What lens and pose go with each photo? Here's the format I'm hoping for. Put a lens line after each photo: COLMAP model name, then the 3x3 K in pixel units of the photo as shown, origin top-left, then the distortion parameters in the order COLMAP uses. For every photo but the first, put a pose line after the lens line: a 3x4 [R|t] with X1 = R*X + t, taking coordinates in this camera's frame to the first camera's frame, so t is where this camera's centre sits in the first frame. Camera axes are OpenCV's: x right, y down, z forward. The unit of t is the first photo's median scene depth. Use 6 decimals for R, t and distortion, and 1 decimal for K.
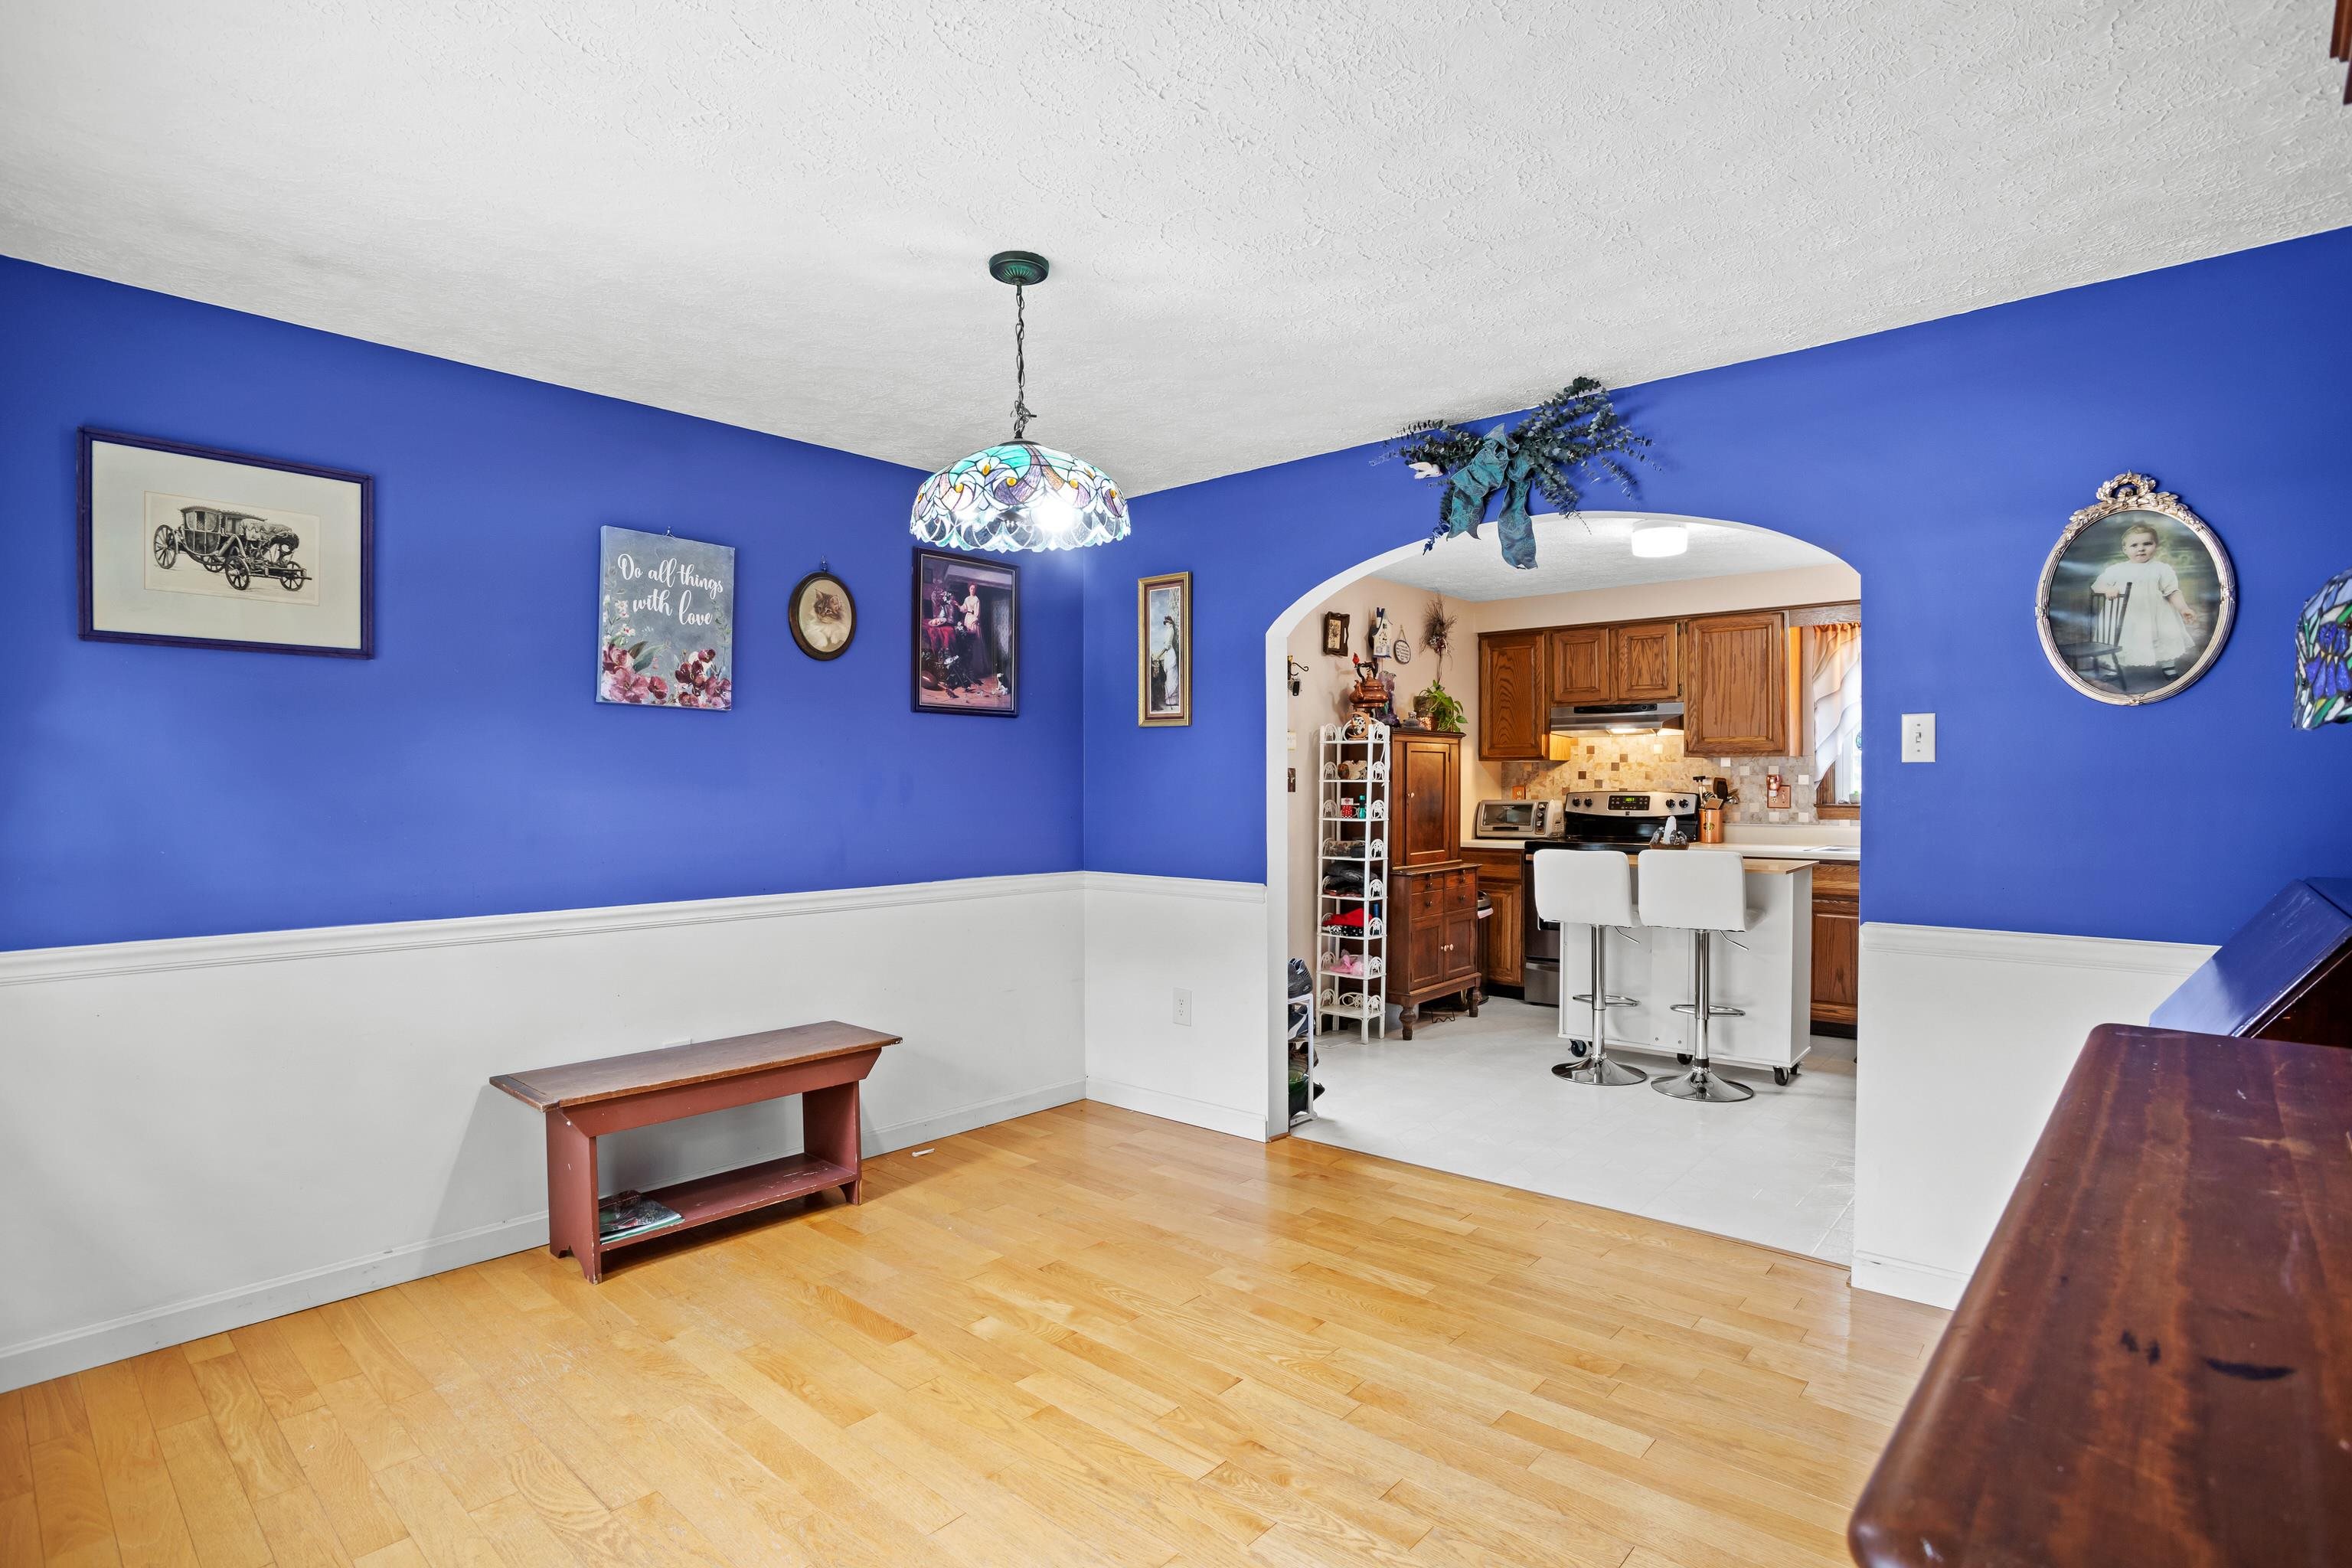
lens RADIAL K [[1151.0, 0, 1186.0], [0, 1151.0, 778.4], [0, 0, 1]] dist [-0.070731, 0.029020]
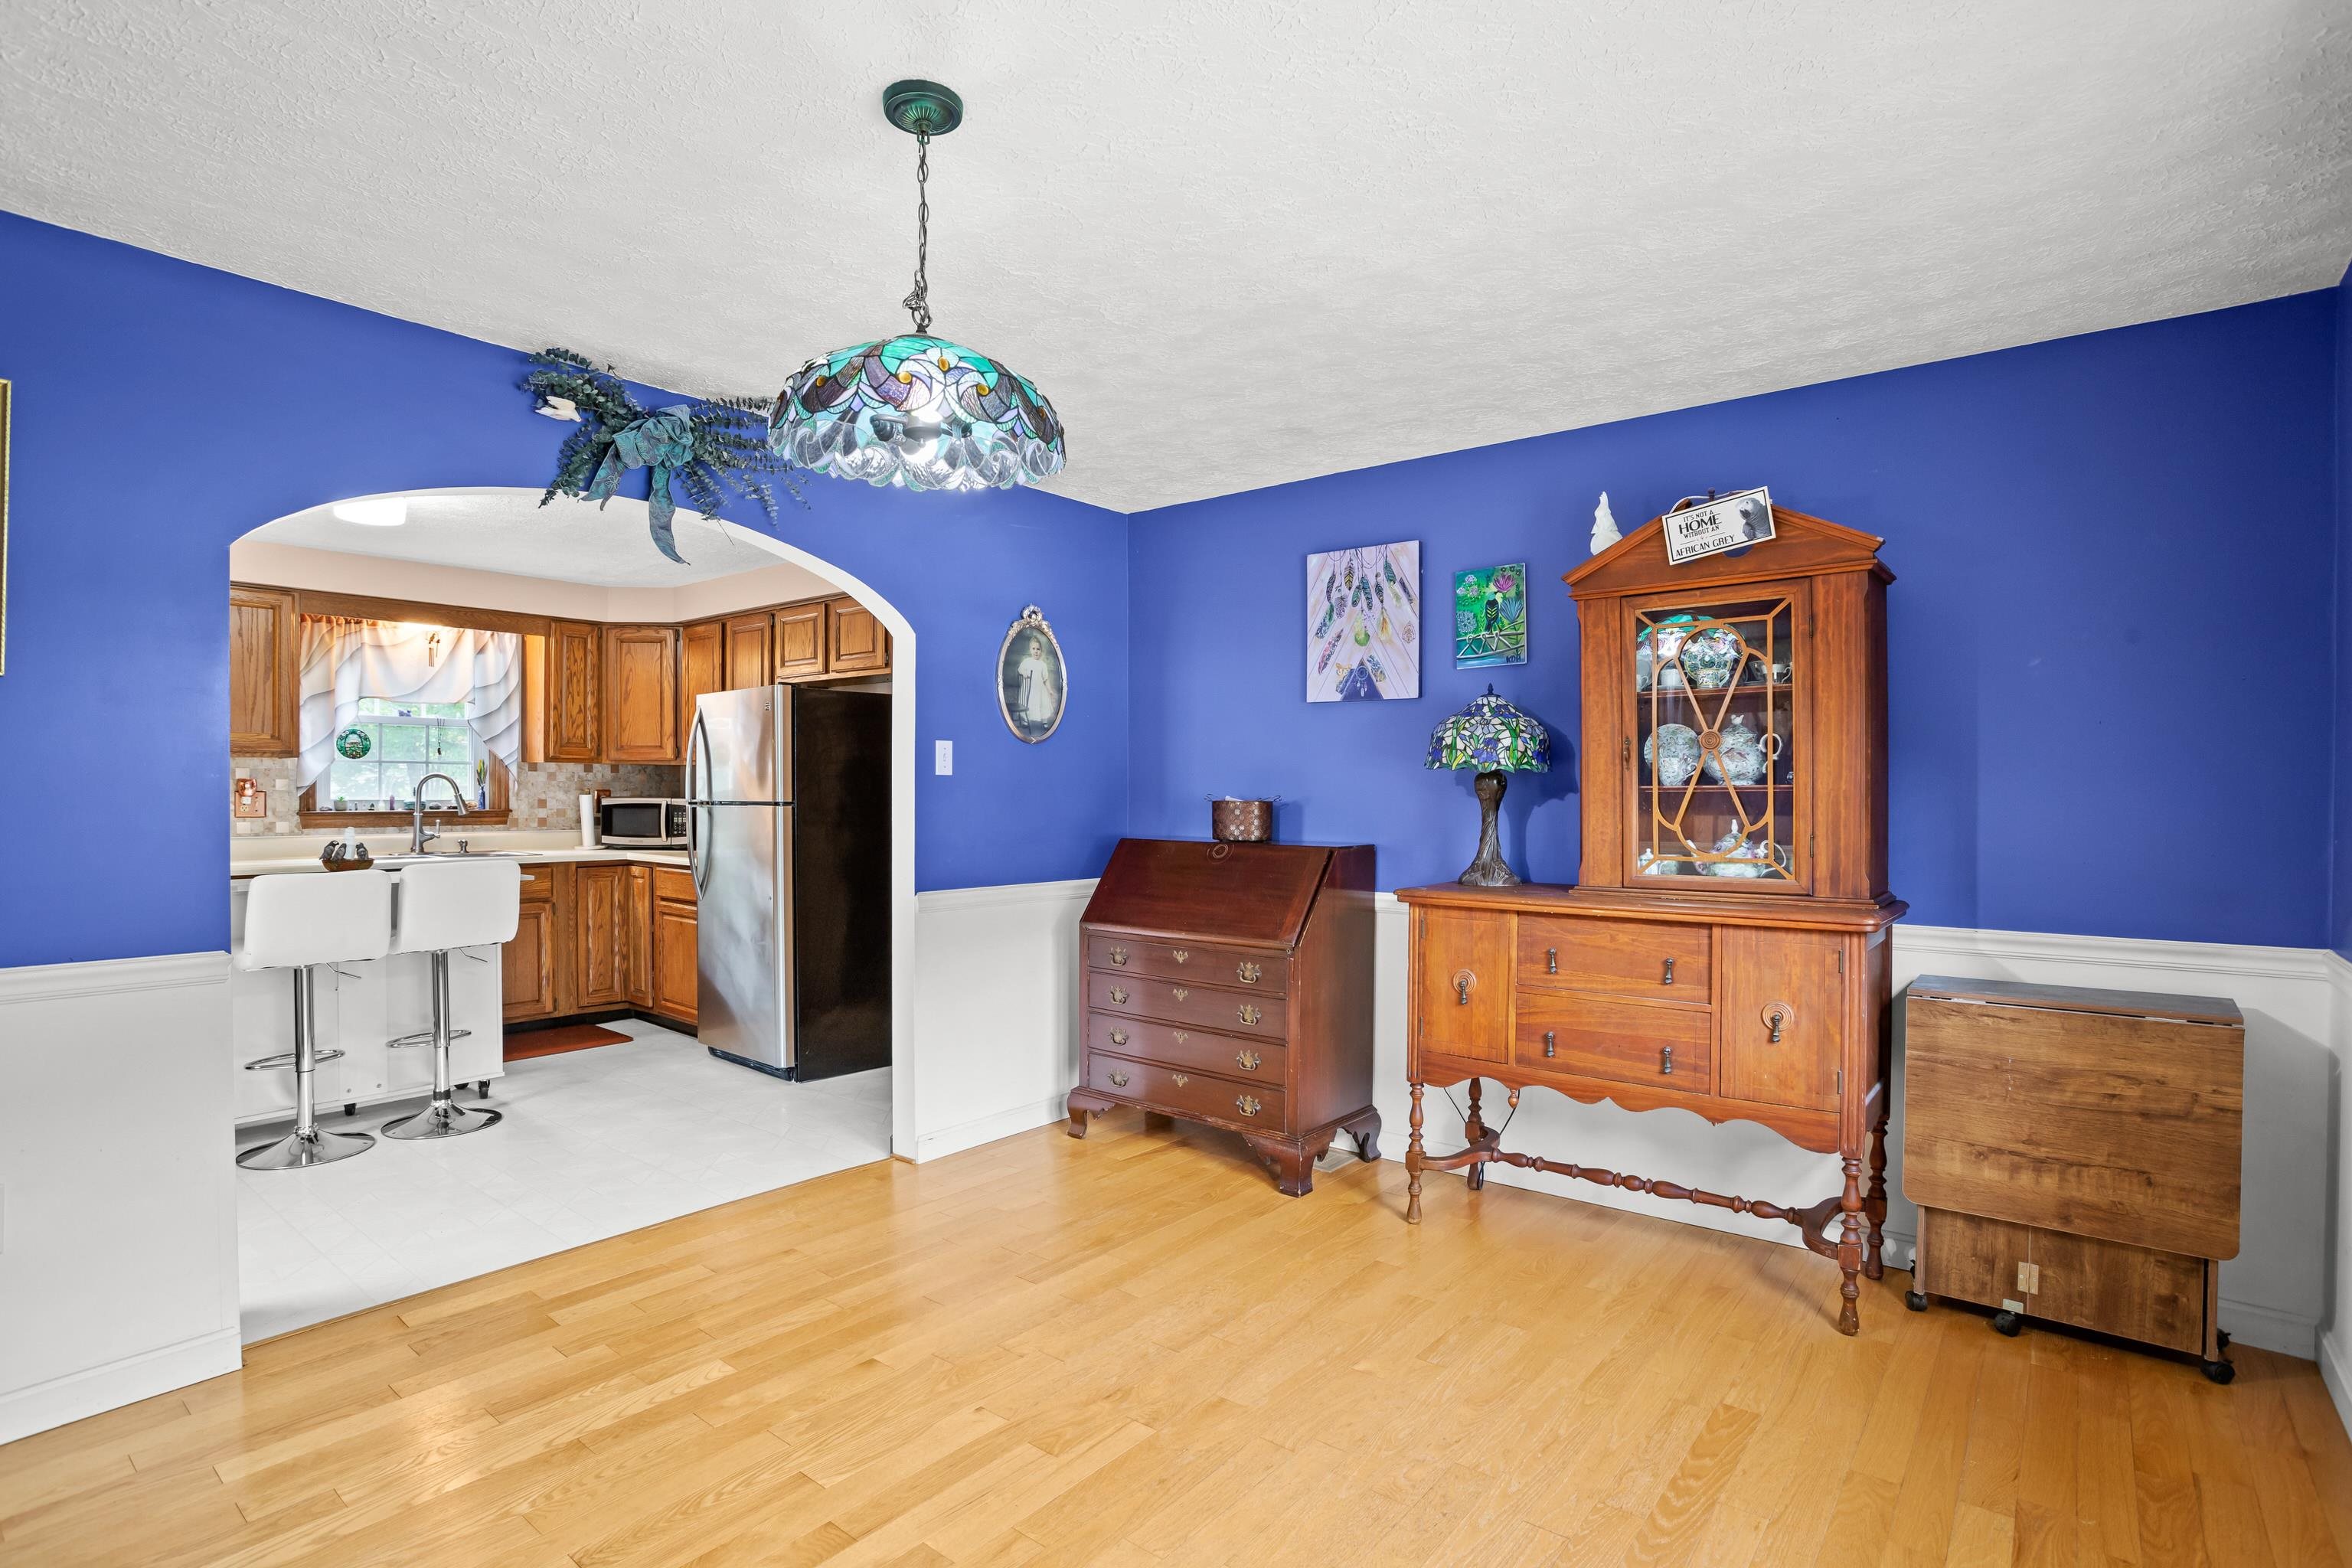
lens RADIAL K [[1151.0, 0, 1186.0], [0, 1151.0, 778.4], [0, 0, 1]] dist [-0.070731, 0.029020]
pose [[-0.039460, 0.011801, 0.999151, -0.654224], [-0.006385, 0.999907, -0.012062, 0.004412], [-0.999201, -0.006856, -0.039381, 0.612691]]
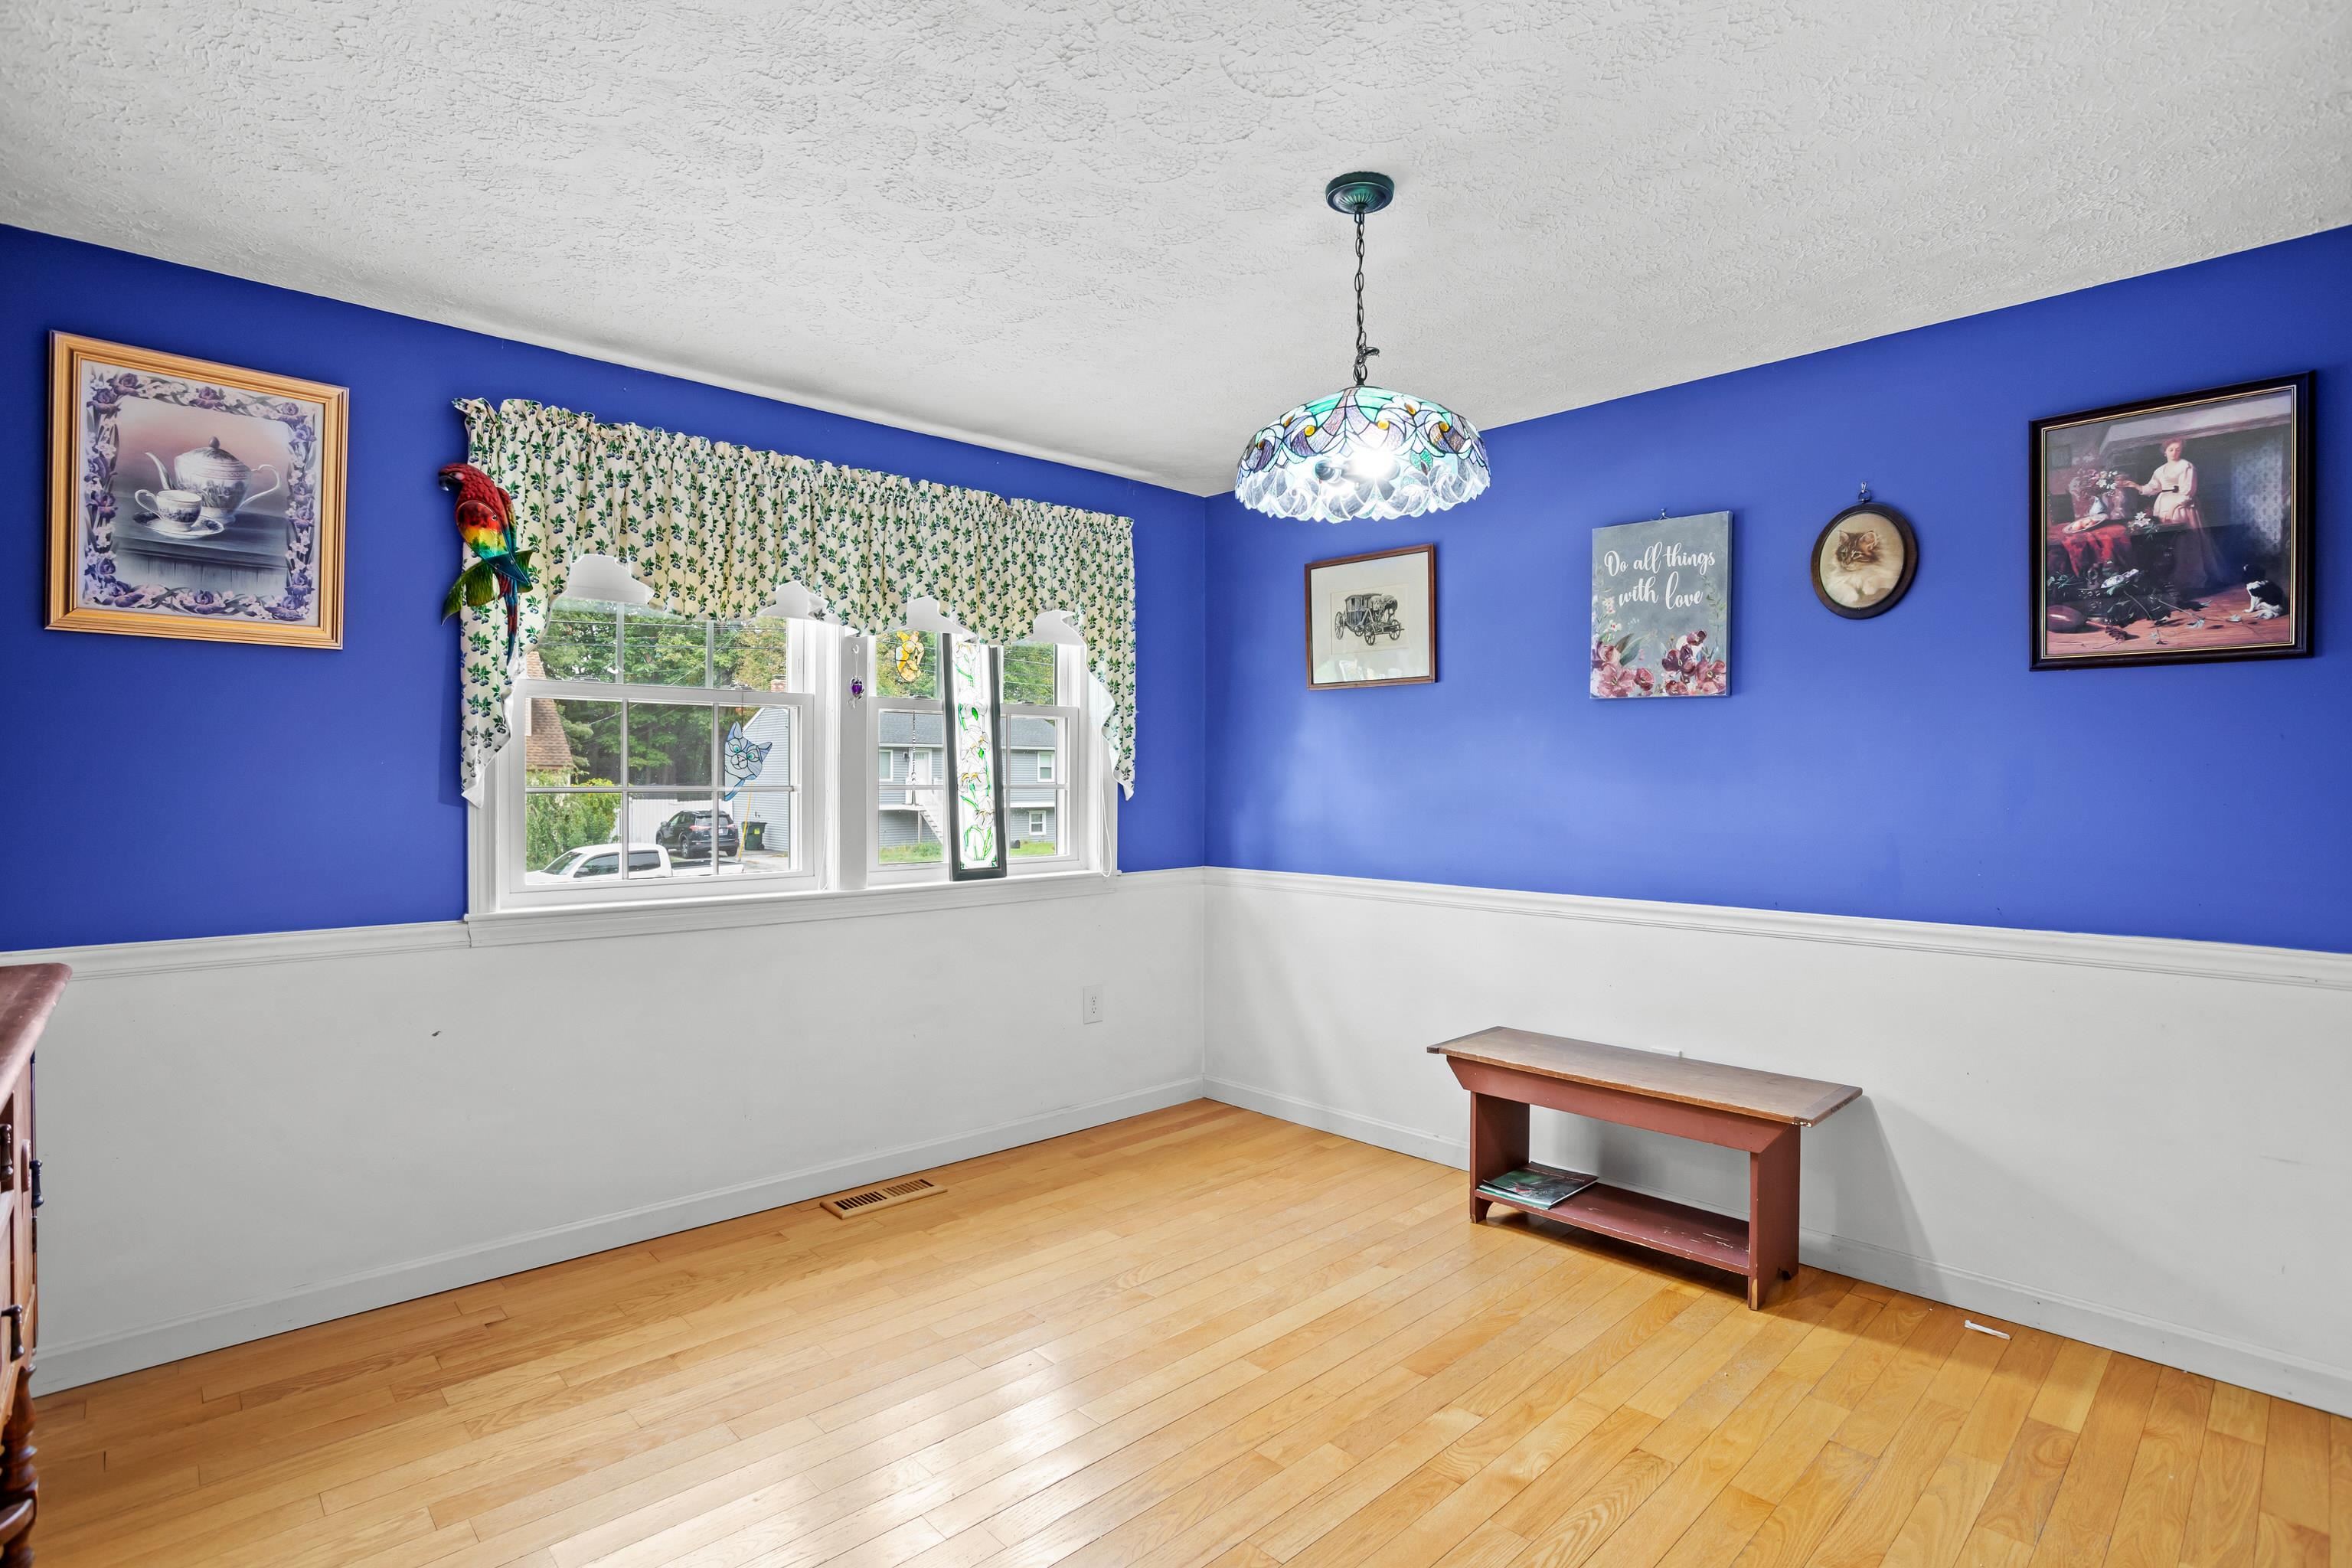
lens RADIAL K [[1151.0, 0, 1186.0], [0, 1151.0, 778.4], [0, 0, 1]] dist [-0.070731, 0.029020]
pose [[-0.083285, 0.003596, -0.996519, 0.528445], [0.002044, 0.999992, 0.003437, 0.000874], [0.996524, -0.001750, -0.083292, 0.676059]]
